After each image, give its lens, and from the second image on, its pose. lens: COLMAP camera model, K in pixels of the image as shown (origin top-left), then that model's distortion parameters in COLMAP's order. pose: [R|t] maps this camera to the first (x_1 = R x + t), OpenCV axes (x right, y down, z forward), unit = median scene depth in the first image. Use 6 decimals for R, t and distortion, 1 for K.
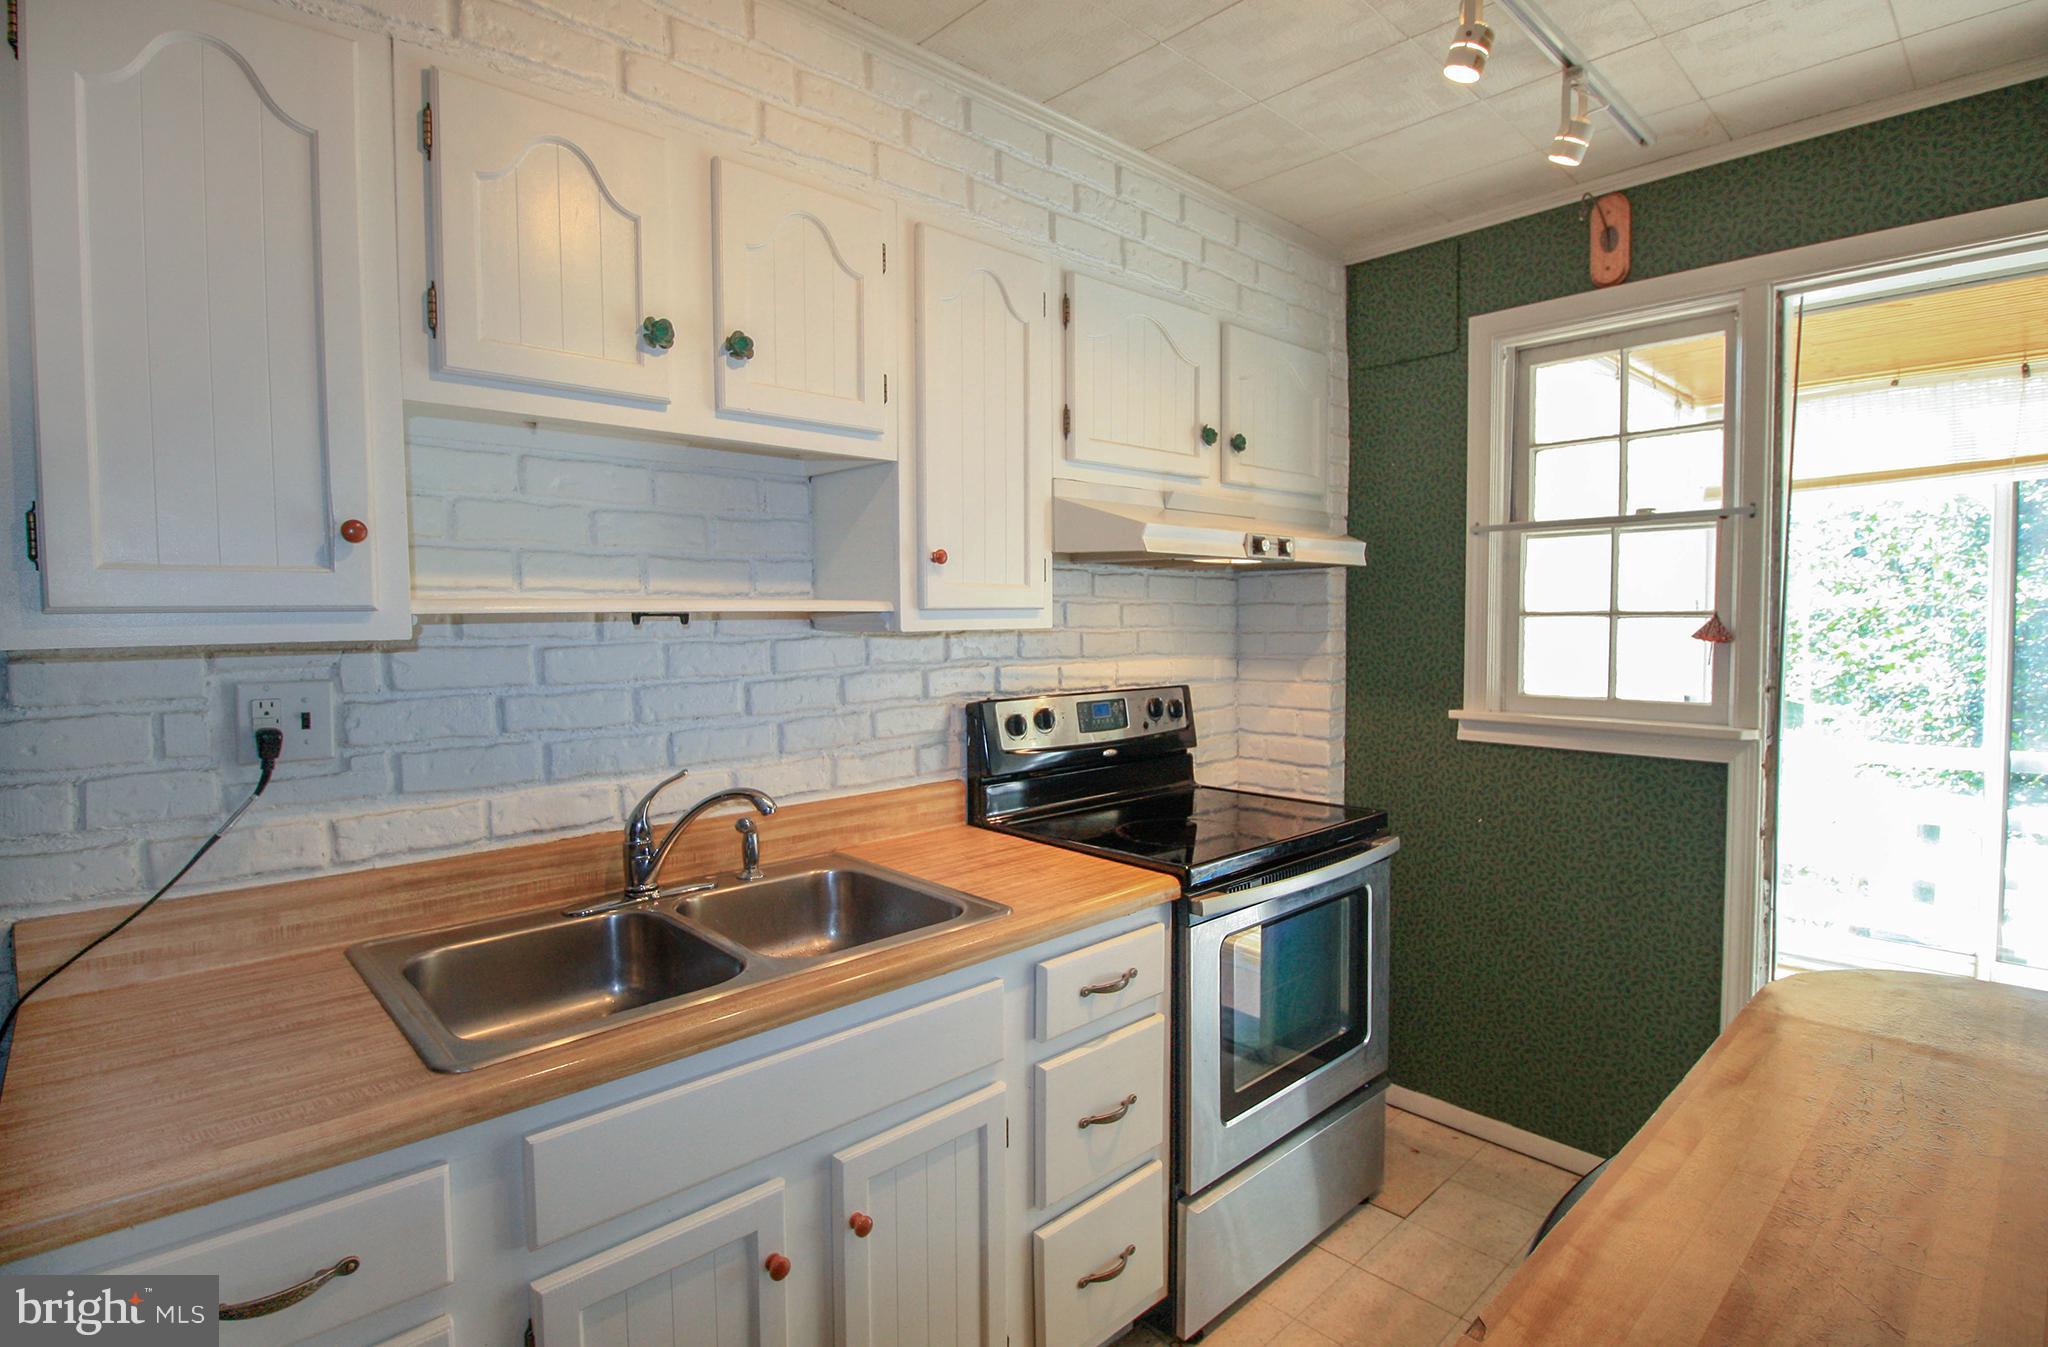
lens RADIAL K [[994.0, 0, 1025.7], [0, 994.0, 672.2], [0, 0, 1]] dist [-0.000292, -0.000100]
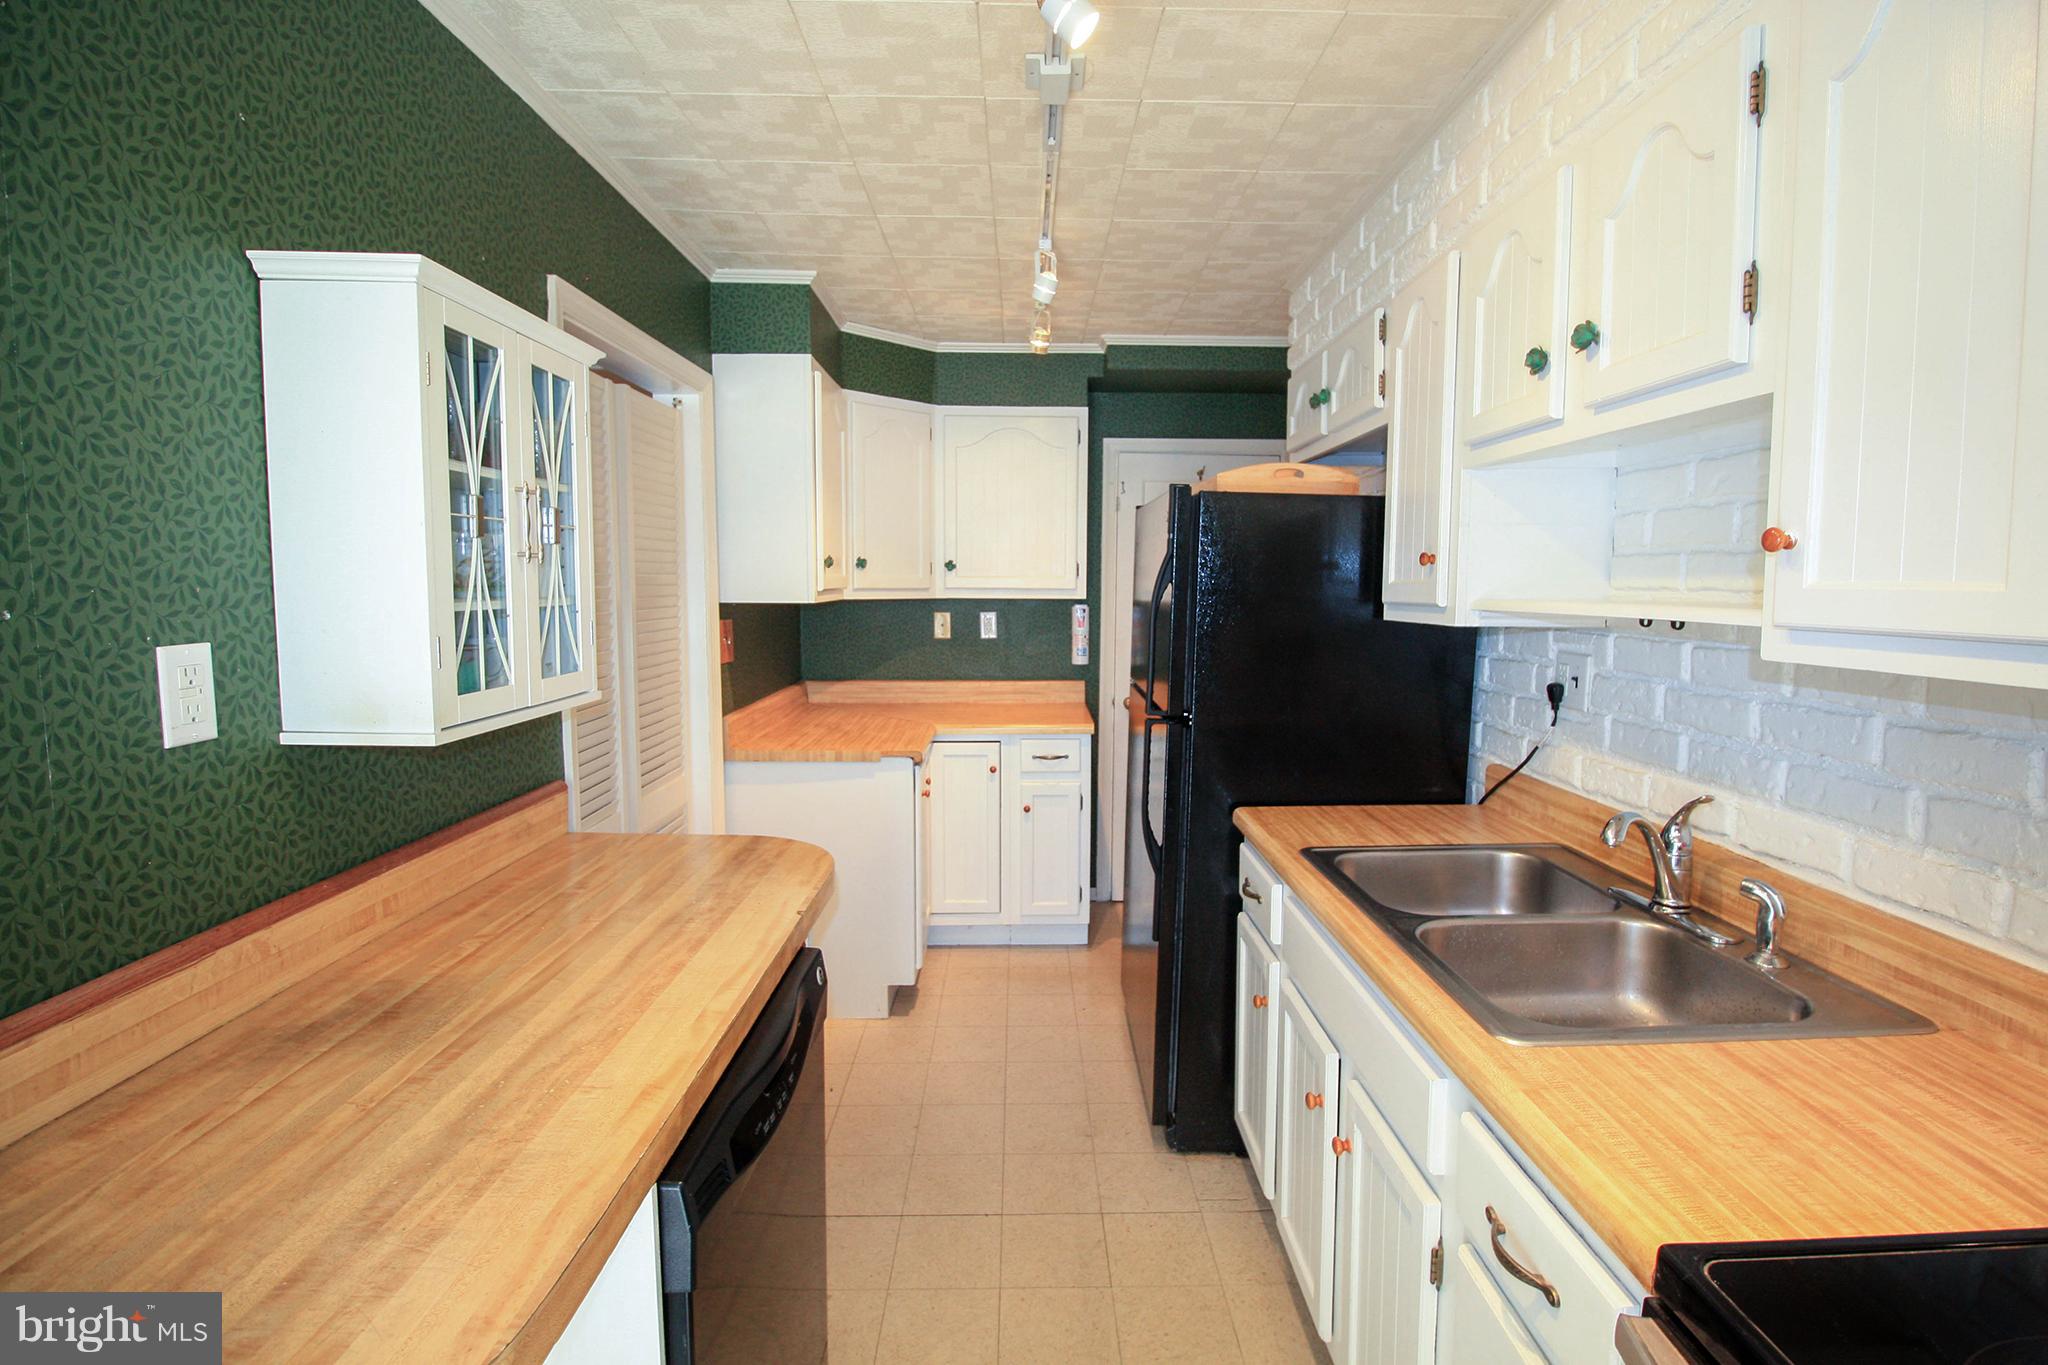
lens RADIAL K [[958.0, 0, 1036.4], [0, 958.0, 669.3], [0, 0, 1]] dist [-0.012335, -0.005847]
pose [[-0.673501, 0.071603, -0.735710, 0.558212], [-0.040659, 0.990202, 0.133592, -0.083832], [0.738068, 0.119888, -0.663990, 0.924986]]
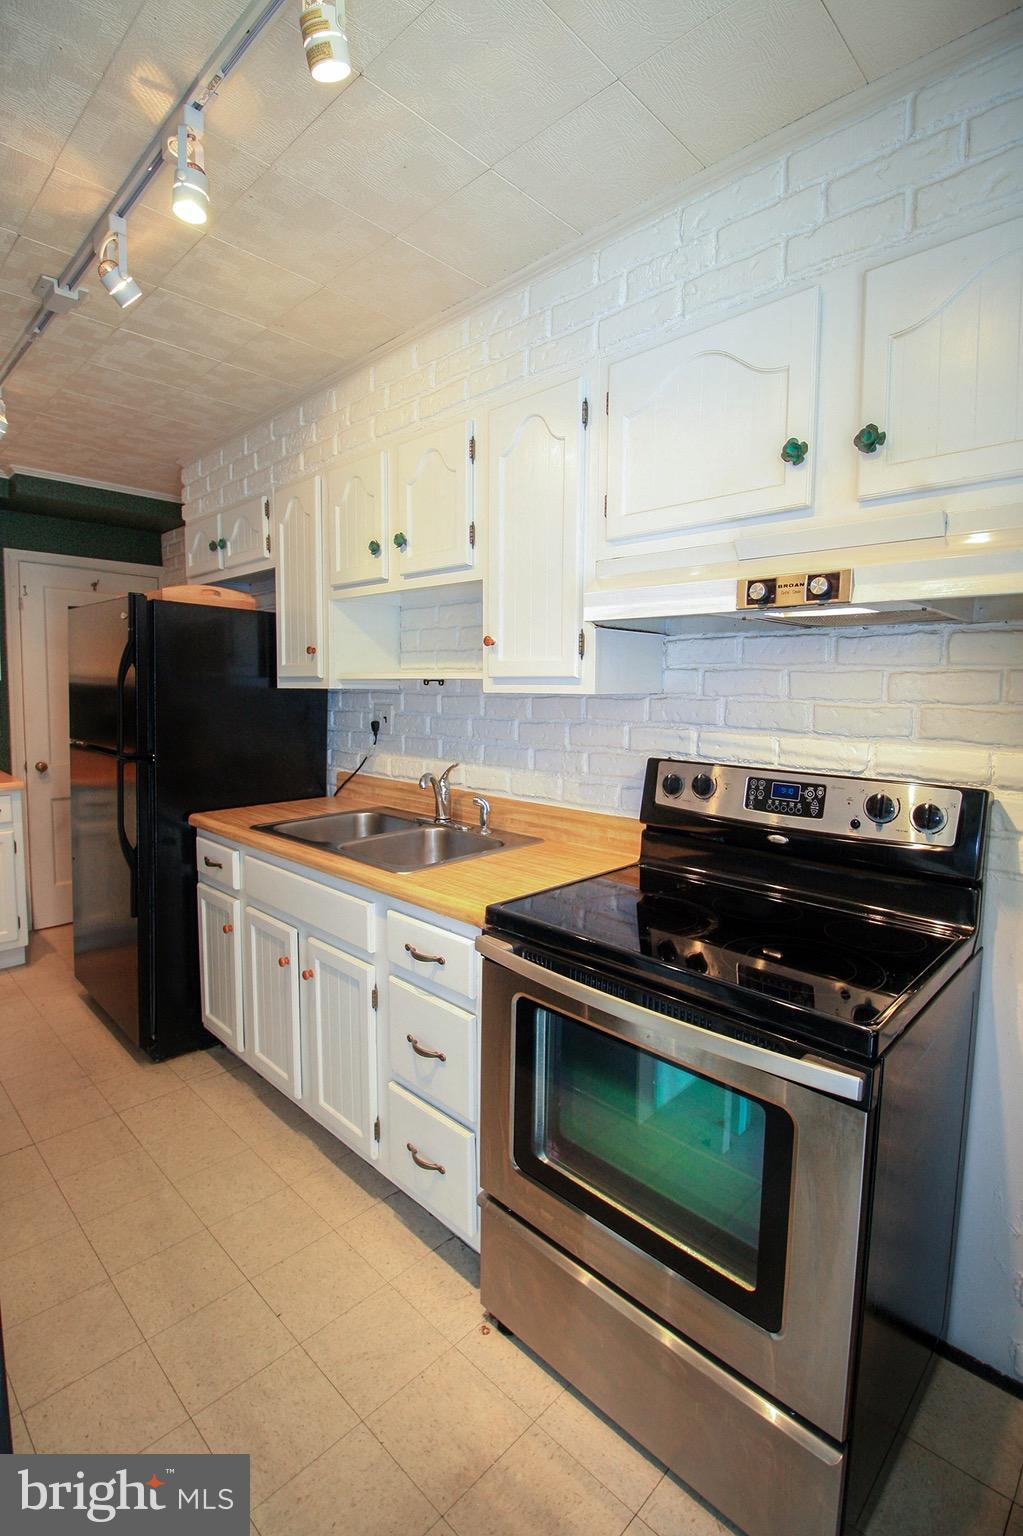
lens RADIAL K [[718.5, 0, 513.0], [0, 718.5, 754.7], [0, 0, 1]] dist [-0.012335, -0.005847]
pose [[0.040934, 0.101982, -0.993944, 0.848063], [-0.069249, 0.992675, 0.099000, -0.049908], [0.996759, 0.064777, 0.047696, 0.870123]]
